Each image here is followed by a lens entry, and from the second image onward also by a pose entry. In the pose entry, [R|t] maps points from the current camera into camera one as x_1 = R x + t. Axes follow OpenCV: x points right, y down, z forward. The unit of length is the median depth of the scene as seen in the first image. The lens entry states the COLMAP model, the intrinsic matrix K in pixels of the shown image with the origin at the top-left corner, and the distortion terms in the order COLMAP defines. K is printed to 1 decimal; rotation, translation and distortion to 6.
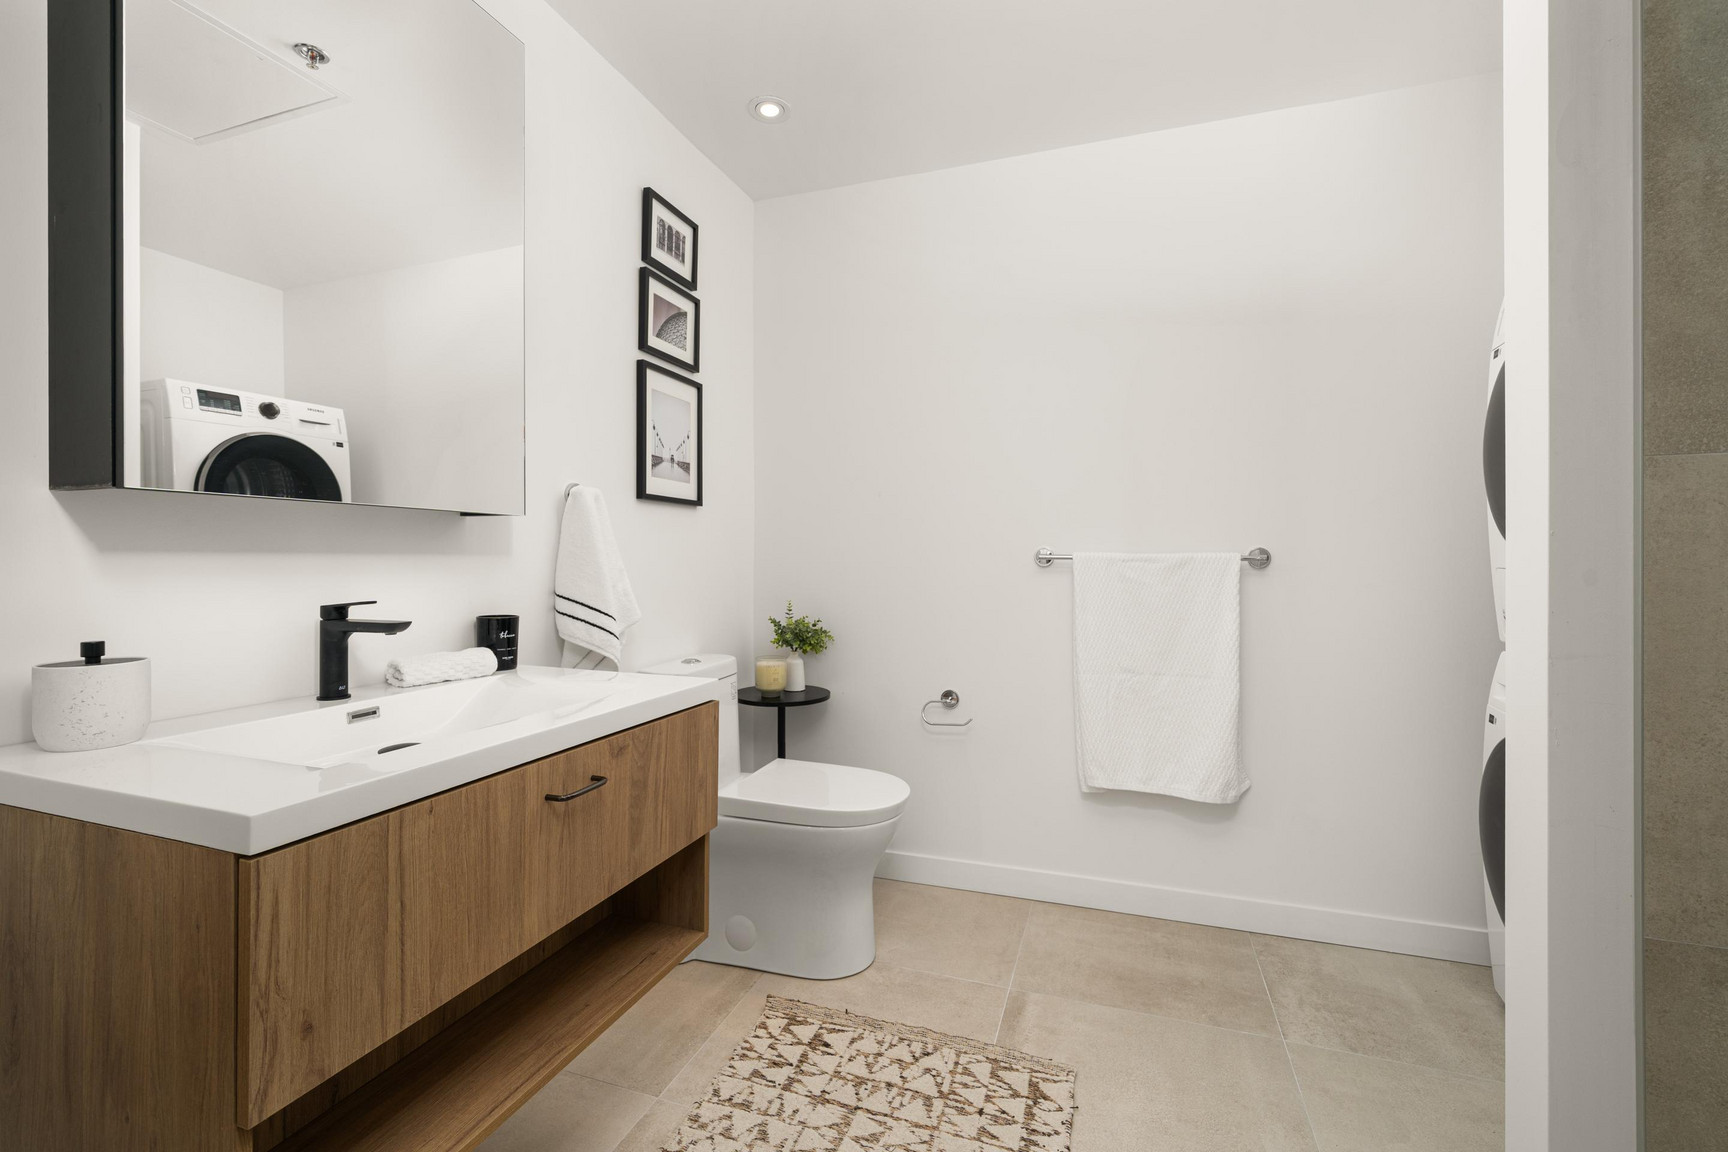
lens RADIAL K [[723.4, 0, 864.0], [0, 723.4, 576.0], [0, 0, 1]] dist [-0.000692, -0.000111]
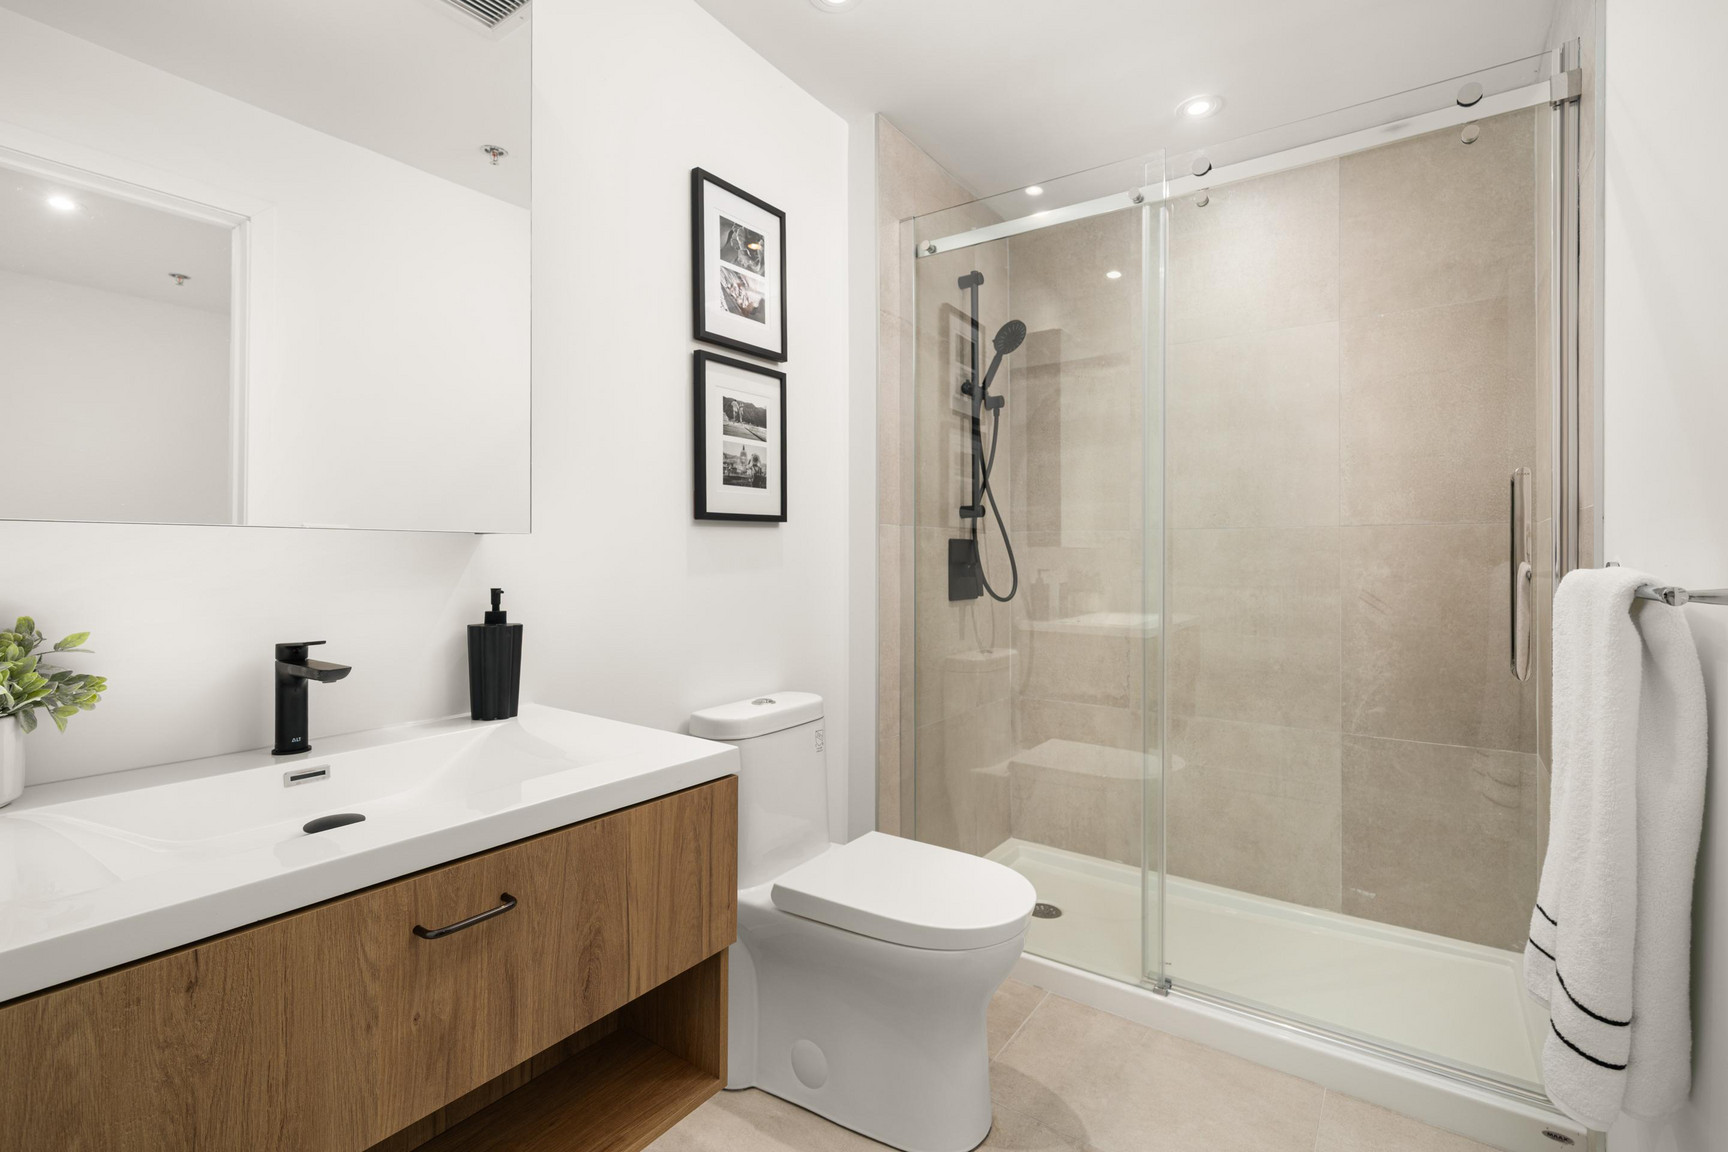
lens RADIAL K [[723.4, 0, 864.0], [0, 723.4, 576.0], [0, 0, 1]] dist [-0.000692, -0.000111]
pose [[0.958613, 0.004561, -0.284676, 0.159028], [-0.010123, 0.999785, -0.018070, -0.030846], [0.284533, 0.020204, 0.958453, 0.342235]]
